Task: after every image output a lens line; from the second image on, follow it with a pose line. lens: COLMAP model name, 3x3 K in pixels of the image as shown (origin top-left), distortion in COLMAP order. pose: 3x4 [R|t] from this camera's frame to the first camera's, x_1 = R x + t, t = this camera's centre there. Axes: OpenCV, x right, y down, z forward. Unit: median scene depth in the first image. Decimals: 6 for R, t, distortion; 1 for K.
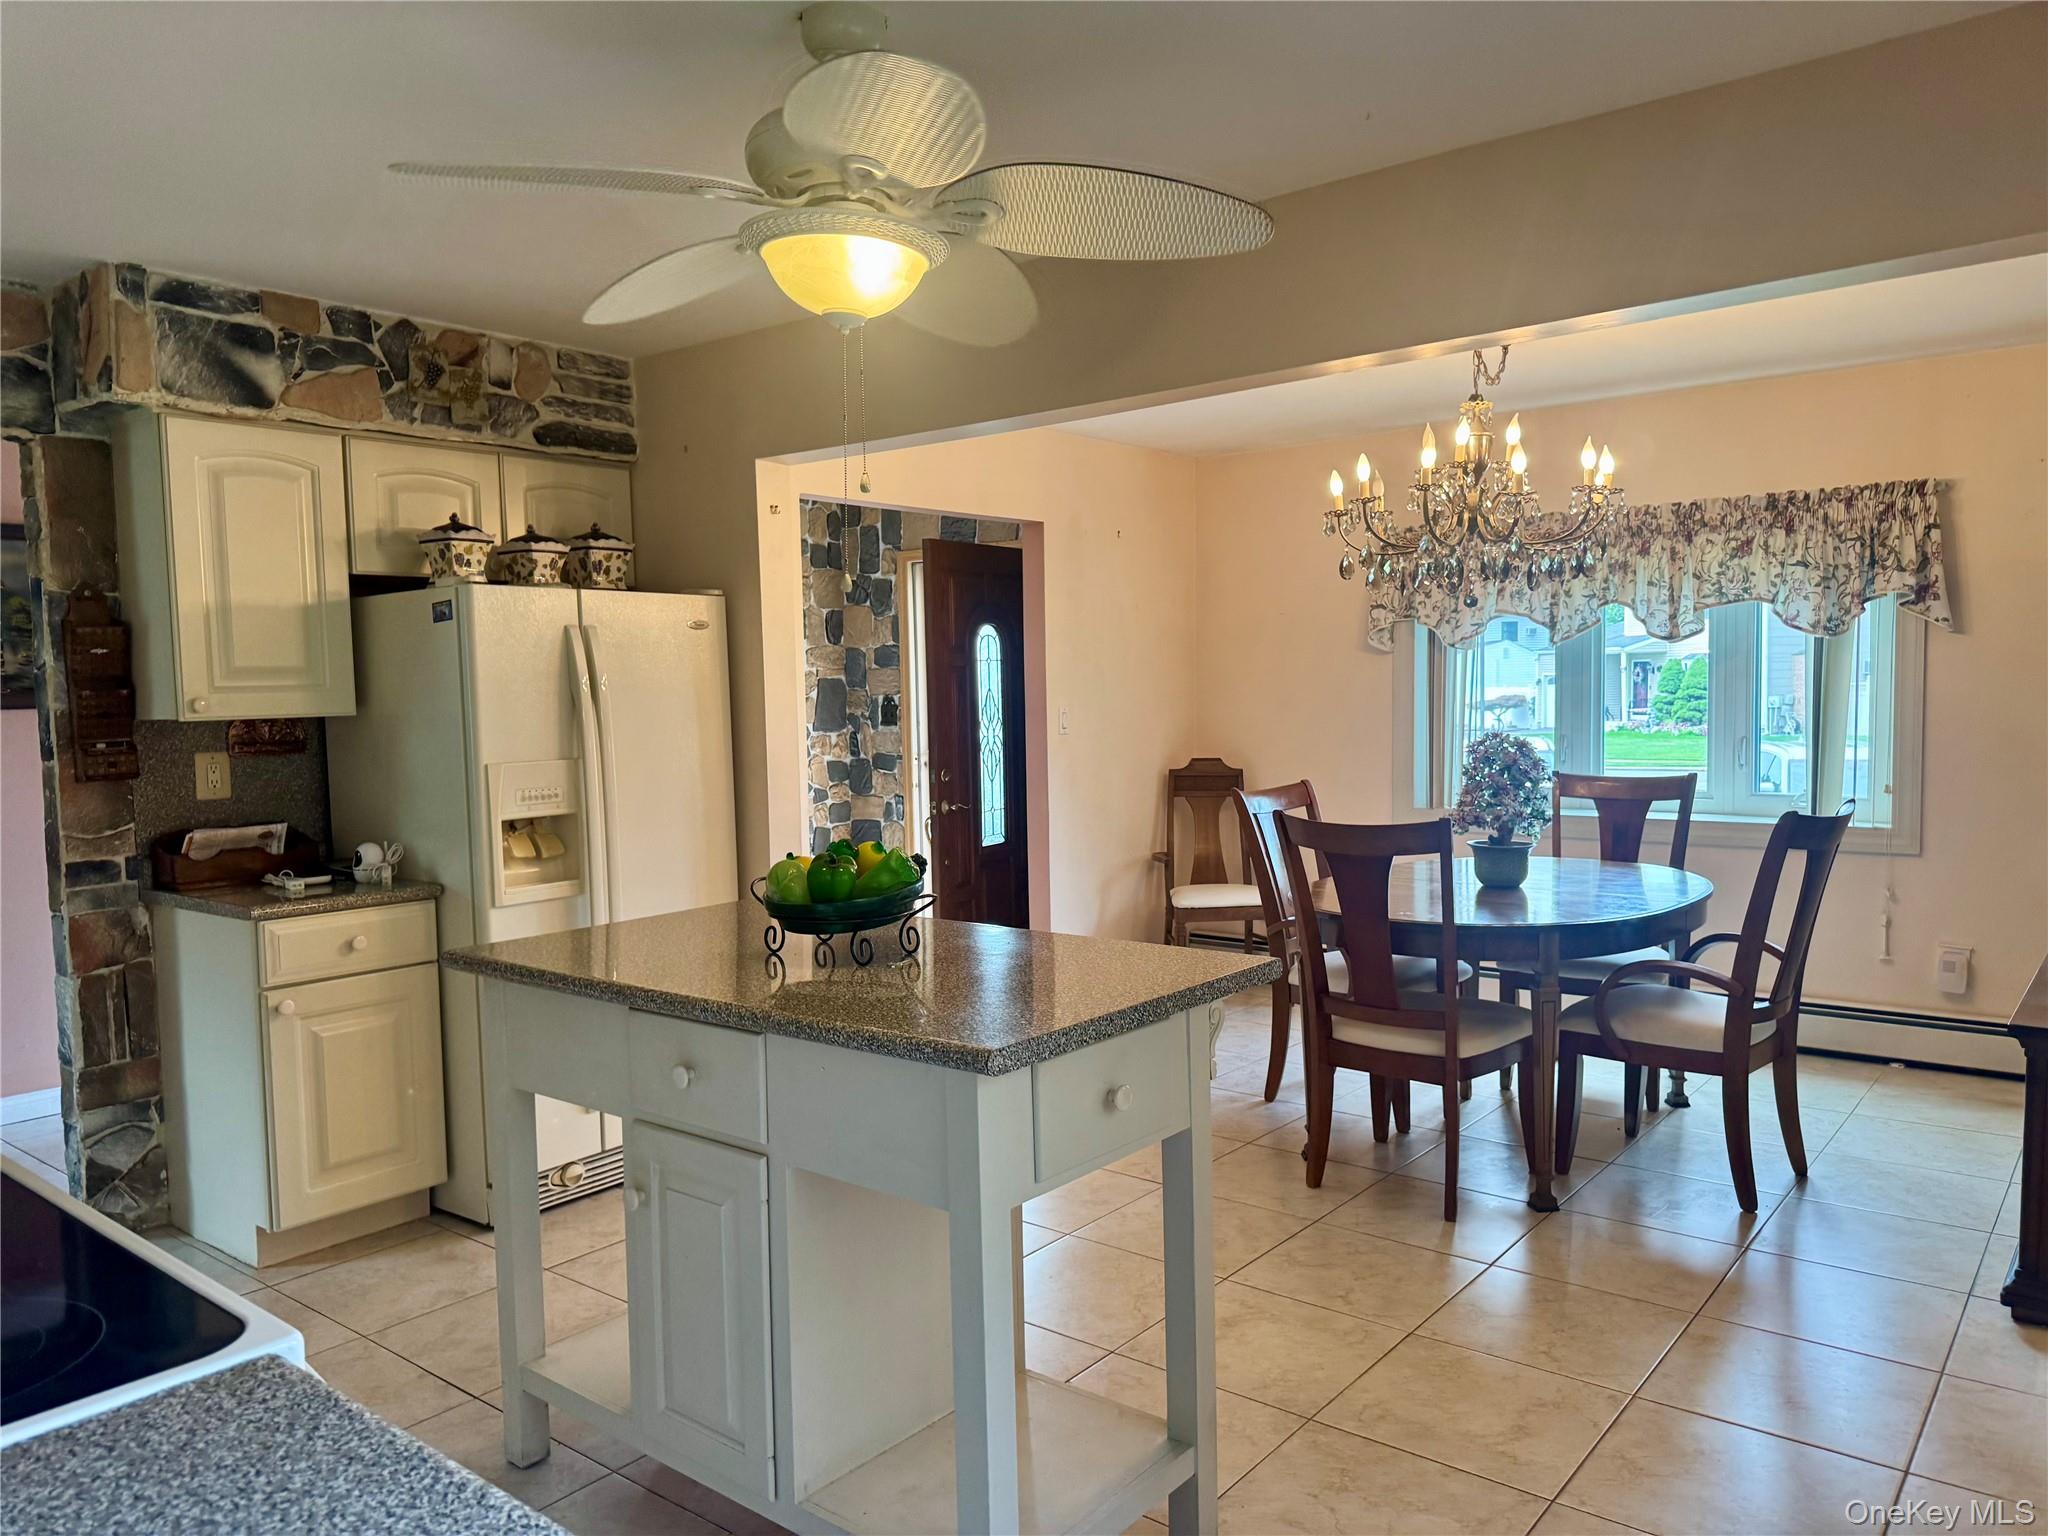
lens RADIAL K [[1455.5, 0, 1004.8], [0, 1455.5, 779.5], [0, 0, 1]] dist [-0.003970, -0.002866]
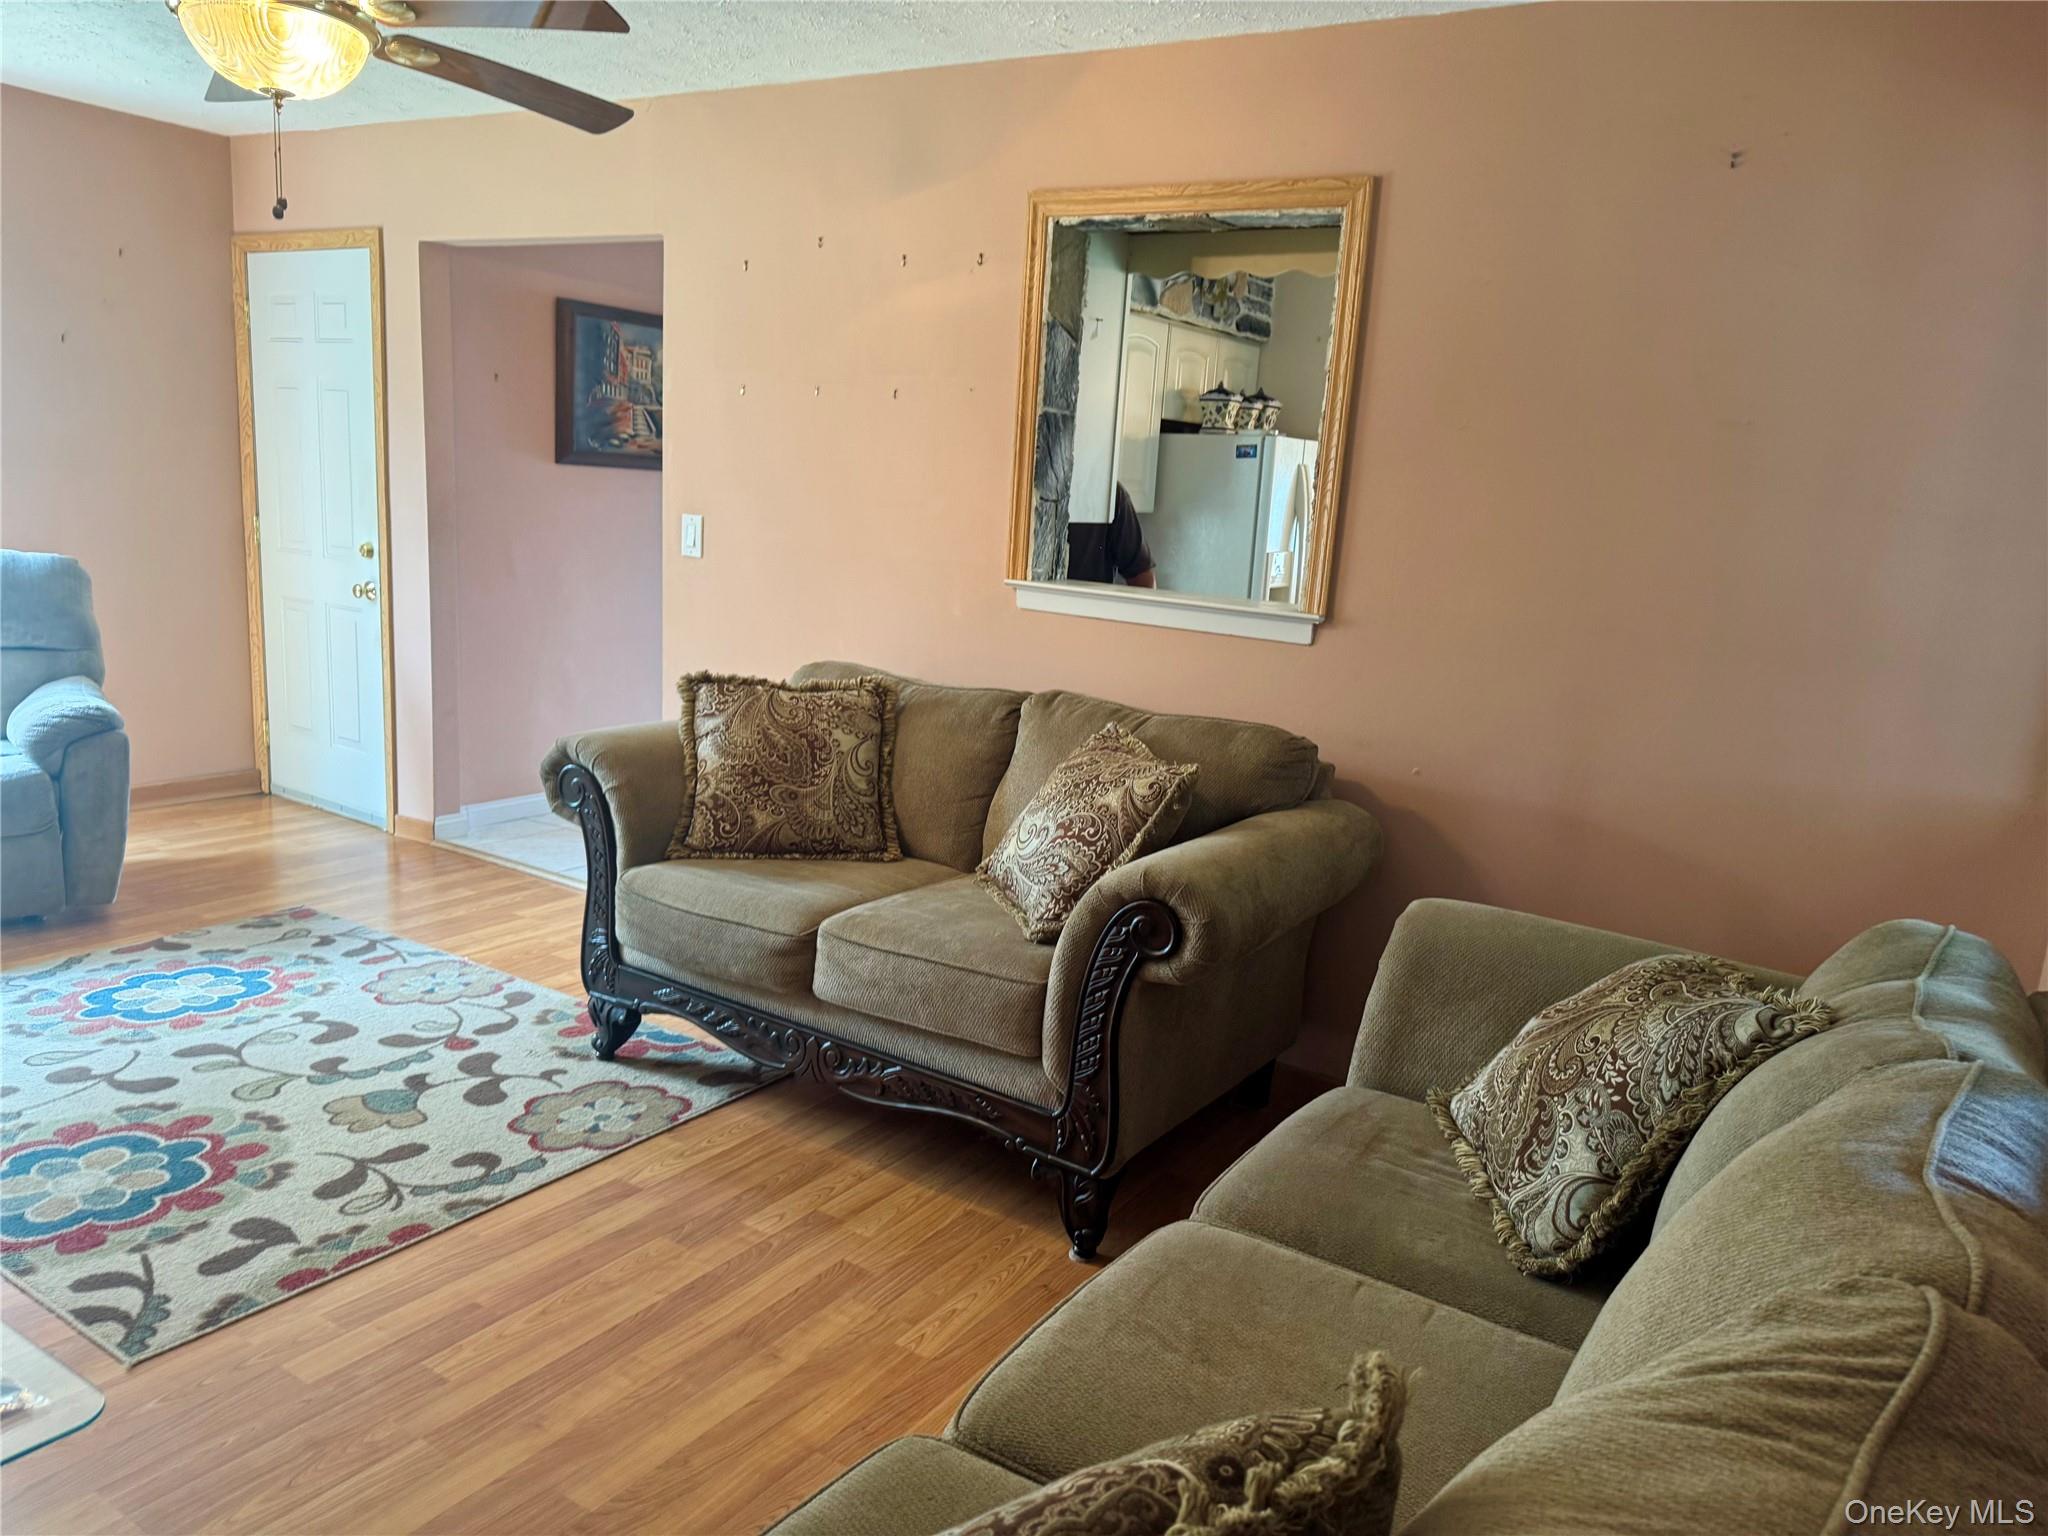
lens RADIAL K [[1451.9, 0, 1014.3], [0, 1451.9, 745.9], [0, 0, 1]] dist [0.100619, -0.111661]
pose [[0.988881, 0.067851, 0.132329, -0.799444], [-0.083412, 0.989760, 0.115834, 0.035386], [-0.123114, -0.125584, 0.984414, -0.540743]]
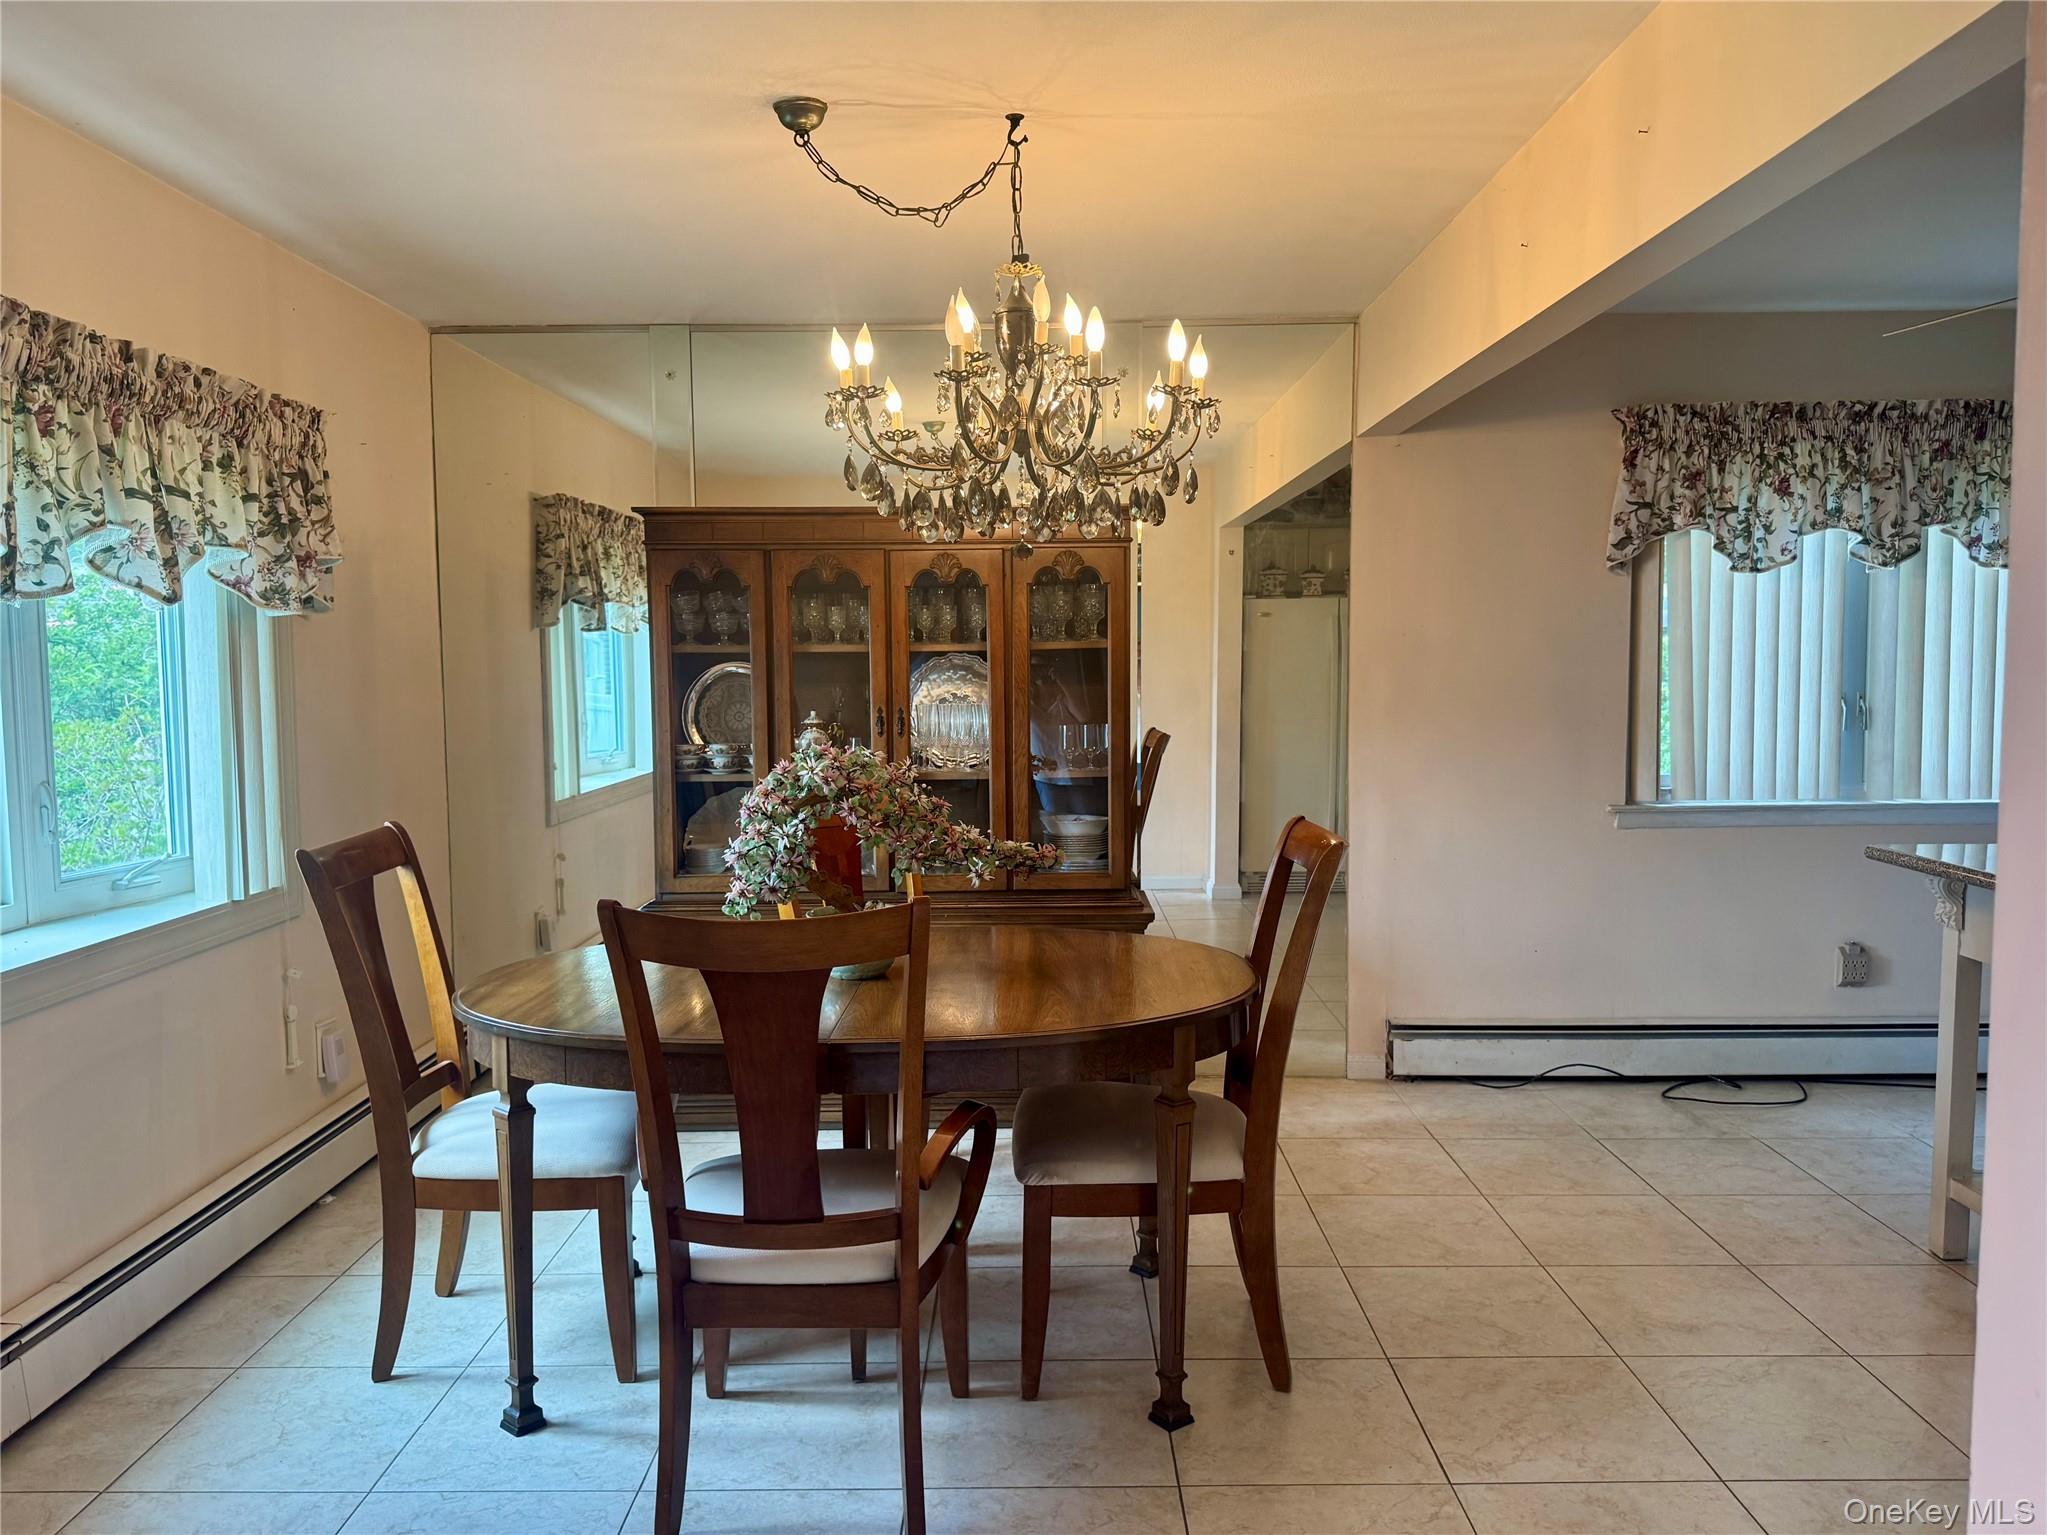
lens RADIAL K [[1542.9, 0, 1023.5], [0, 1542.9, 767.5], [0, 0, 1]] dist [0.159510, -0.299840]
pose [[-0.638478, -0.022788, 0.769303, -0.281531], [0.071952, 0.993417, 0.089143, -0.087327], [-0.766270, 0.112269, -0.632635, 1.549515]]
